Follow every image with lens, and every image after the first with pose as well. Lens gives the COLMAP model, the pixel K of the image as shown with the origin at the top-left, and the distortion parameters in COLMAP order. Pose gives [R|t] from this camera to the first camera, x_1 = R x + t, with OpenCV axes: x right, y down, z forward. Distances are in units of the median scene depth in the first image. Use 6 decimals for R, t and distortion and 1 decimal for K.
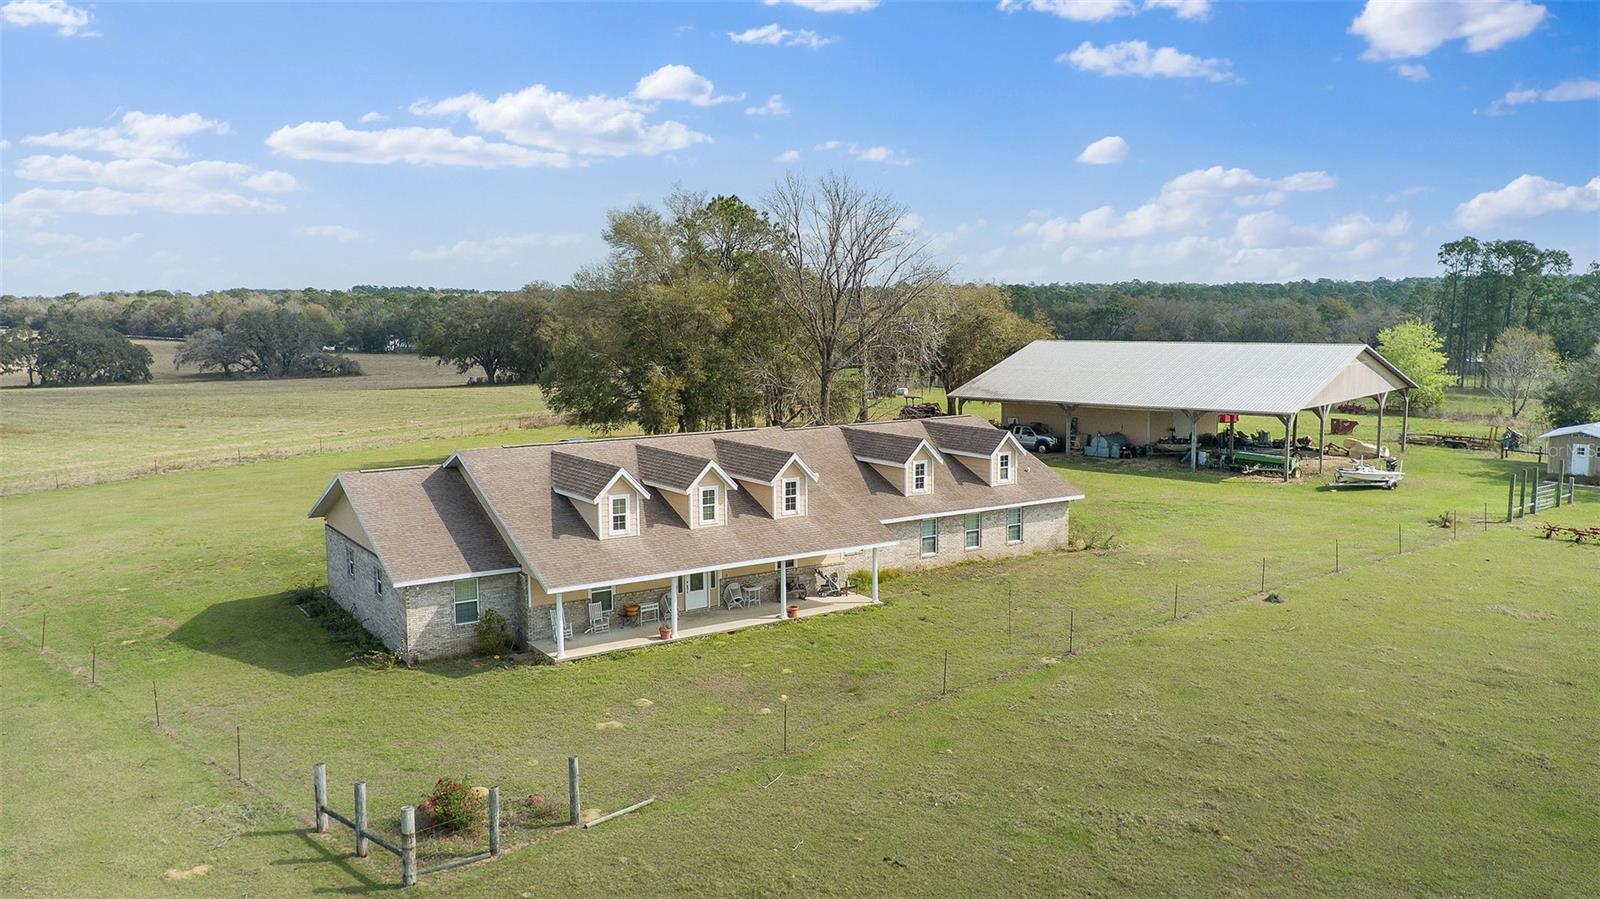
lens RADIAL K [[1260.0, 0, 809.9], [0, 1260.0, 449.1], [0, 0, 1]] dist [0.109292, -0.188669]
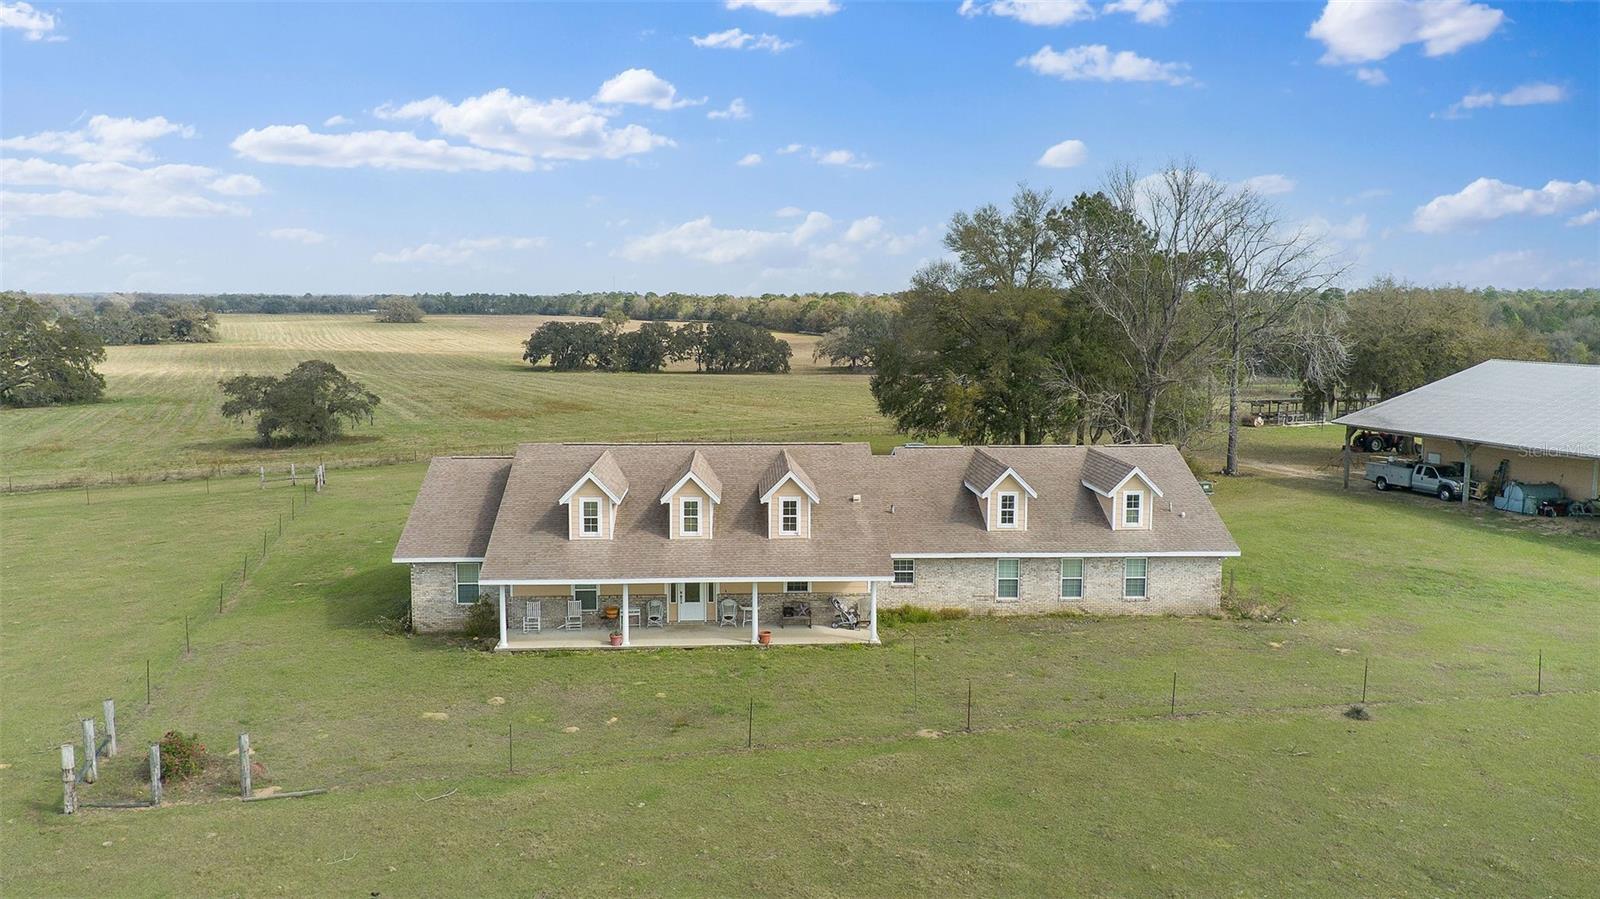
lens RADIAL K [[1260.0, 0, 809.9], [0, 1260.0, 449.1], [0, 0, 1]] dist [0.109292, -0.188669]
pose [[0.864760, 0.068663, -0.497469, 0.249112], [-0.069344, 0.997446, 0.017131, -0.016141], [0.497375, 0.019682, 0.867313, 0.098886]]
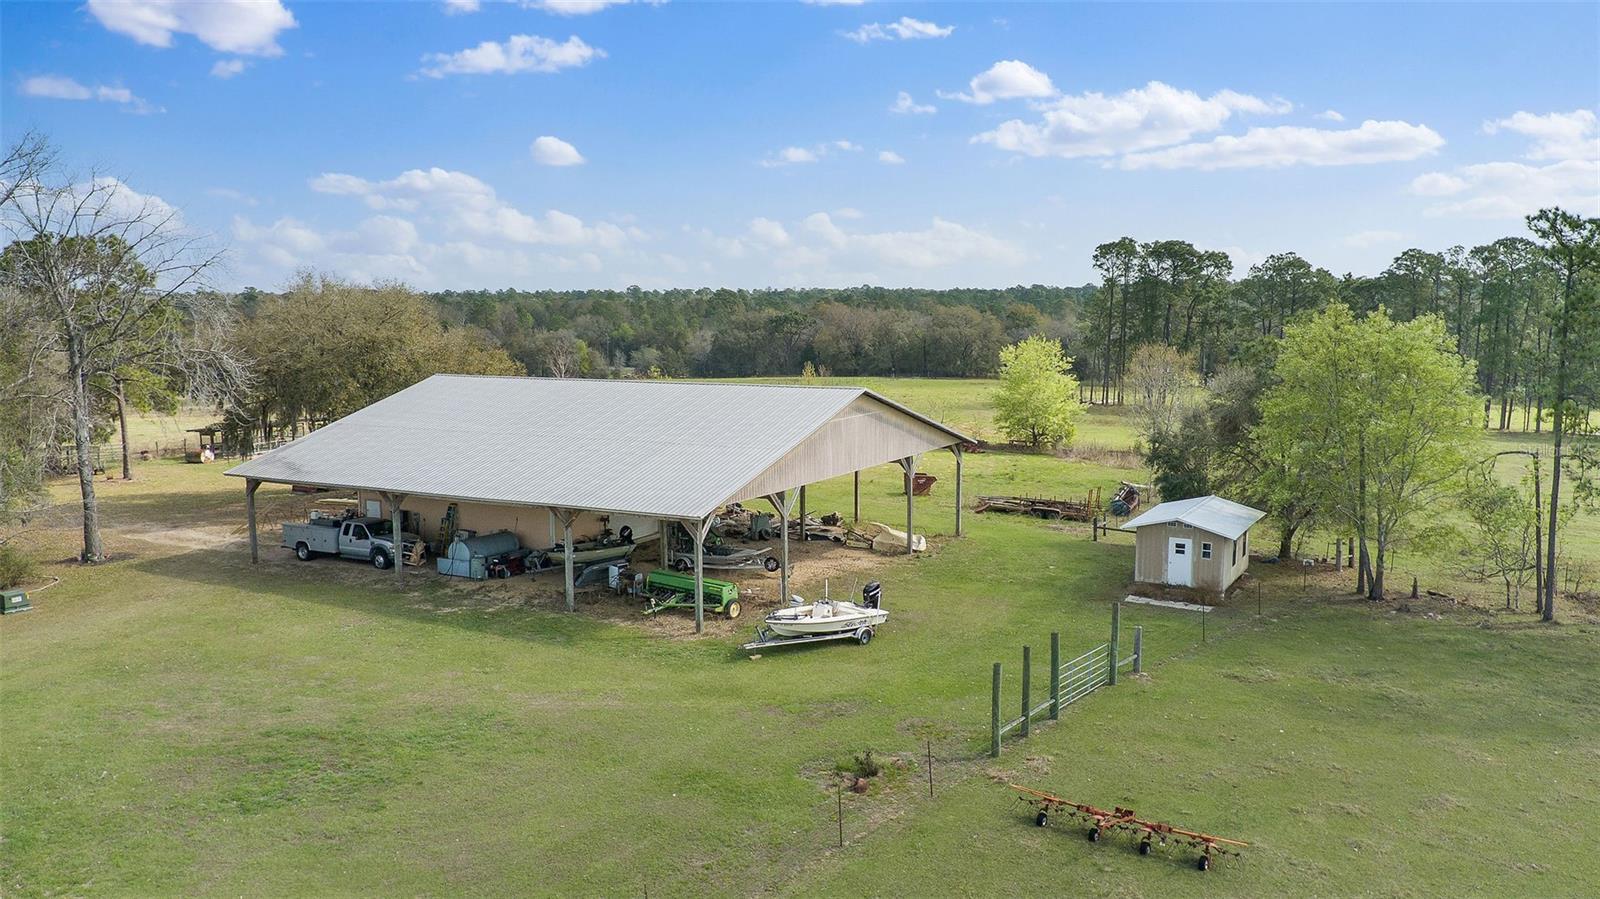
lens RADIAL K [[1231.7, 0, 800.0], [0, 1231.7, 449.5], [0, 0, 1]] dist [0.106428, 0.000177]
pose [[0.984299, -0.022069, 0.175122, 0.292404], [0.022097, 0.999754, 0.001790, -0.052765], [-0.175118, 0.002108, 0.984545, 0.395747]]
